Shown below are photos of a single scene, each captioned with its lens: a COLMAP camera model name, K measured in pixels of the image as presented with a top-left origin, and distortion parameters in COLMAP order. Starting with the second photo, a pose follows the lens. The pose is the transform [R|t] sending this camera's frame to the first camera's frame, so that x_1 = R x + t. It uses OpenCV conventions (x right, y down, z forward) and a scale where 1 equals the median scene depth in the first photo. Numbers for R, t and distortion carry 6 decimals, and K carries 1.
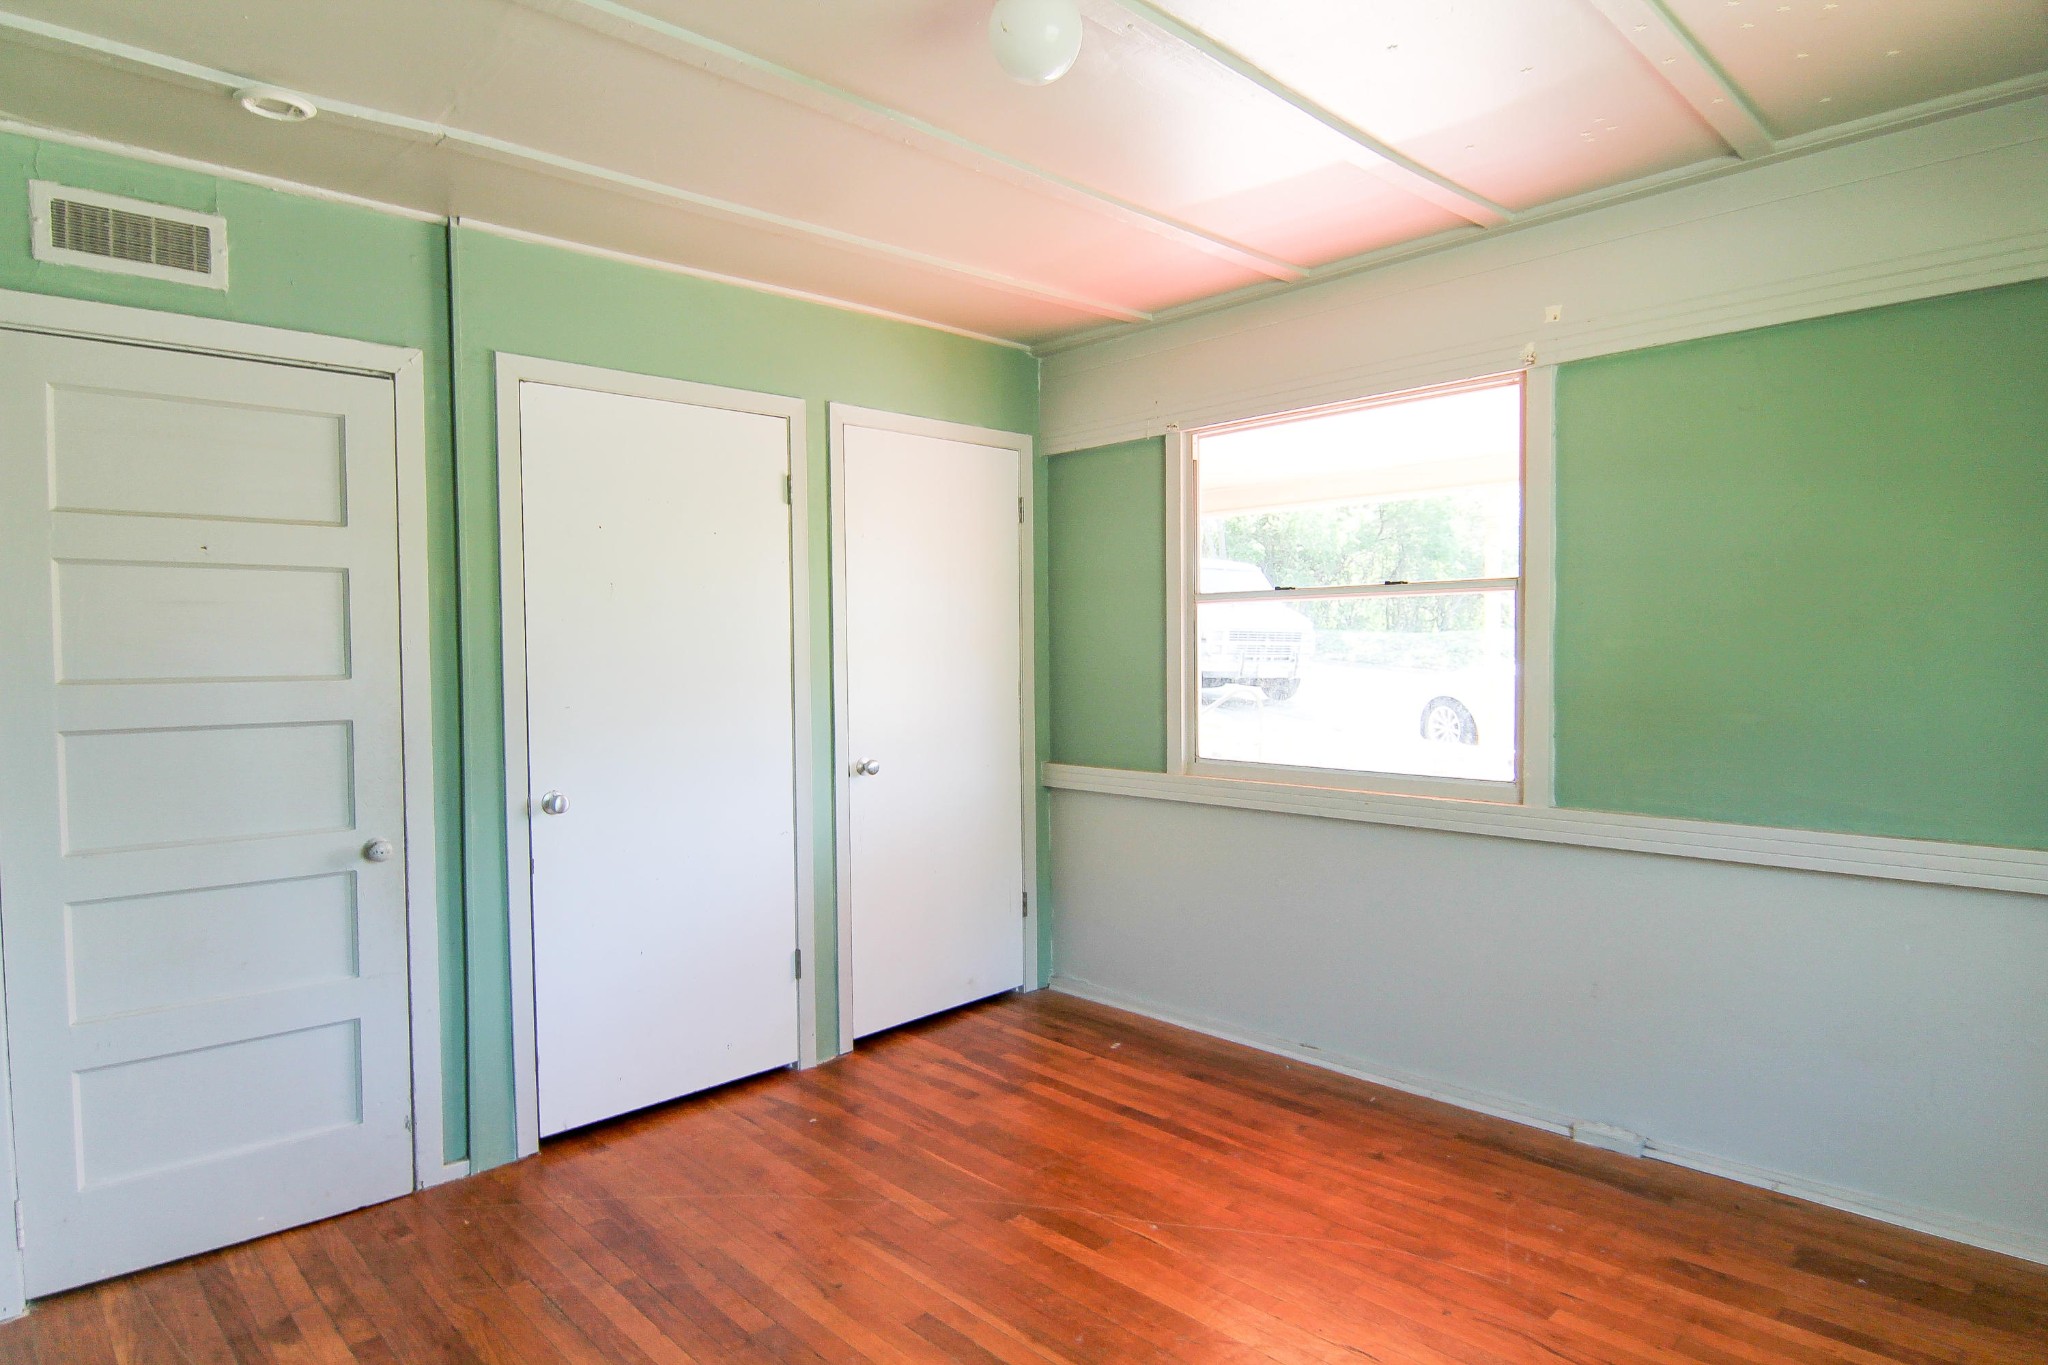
lens RADIAL K [[1153.2, 0, 1030.8], [0, 1153.2, 685.9], [0, 0, 1]] dist [0.004118, -0.020860]
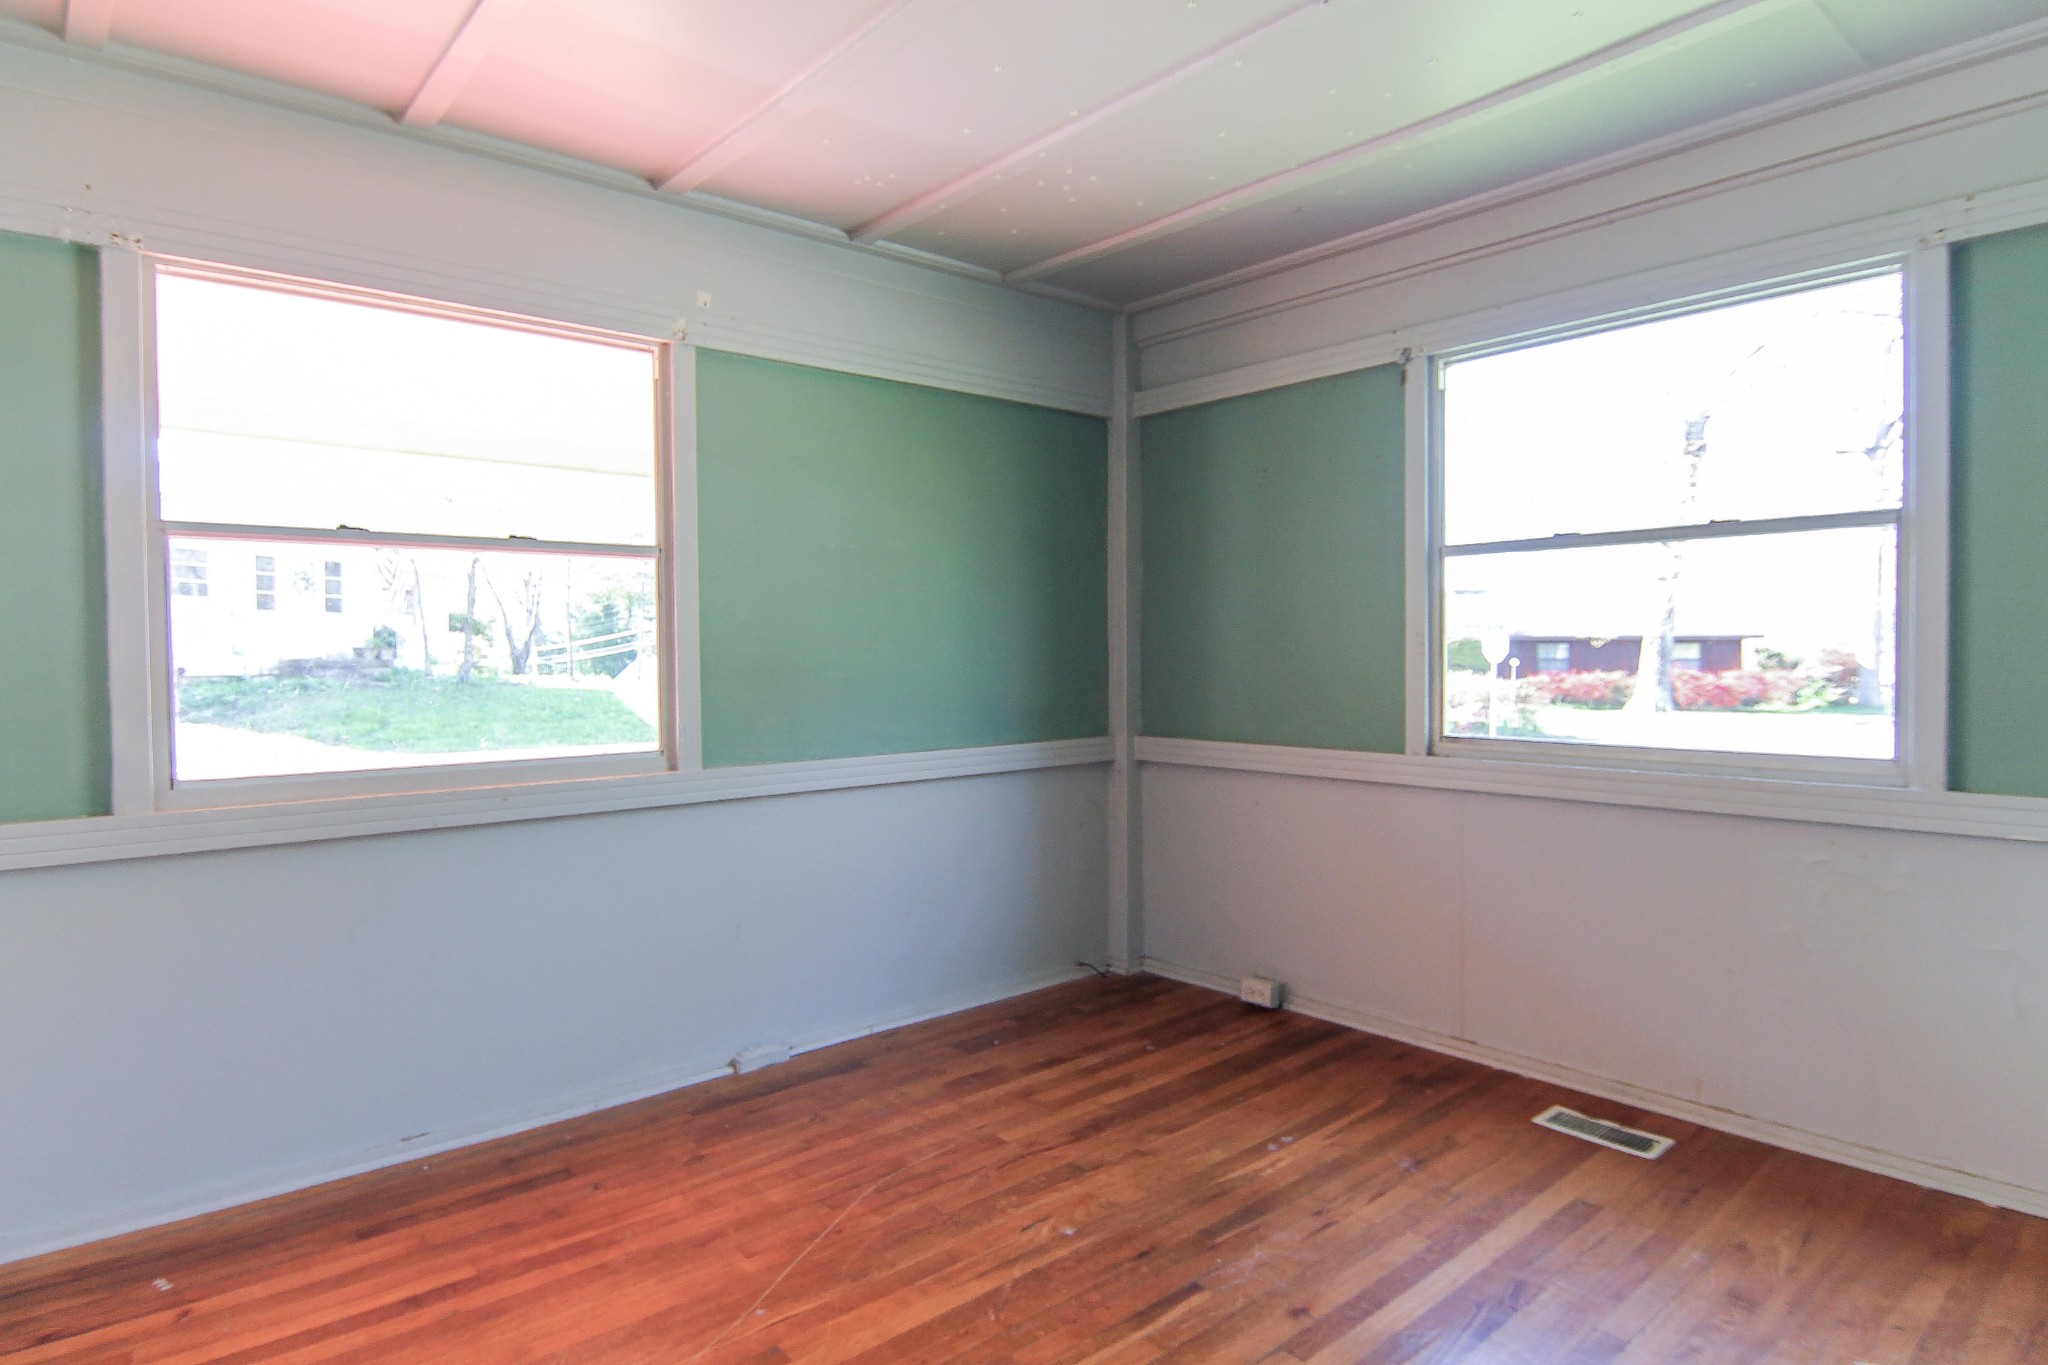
lens RADIAL K [[1153.2, 0, 1030.8], [0, 1153.2, 685.9], [0, 0, 1]] dist [0.004118, -0.020860]
pose [[0.054953, -0.016578, 0.998351, -0.565741], [0.044477, 0.998910, 0.014139, 0.027903], [-0.997498, 0.043627, 0.055631, 0.629907]]
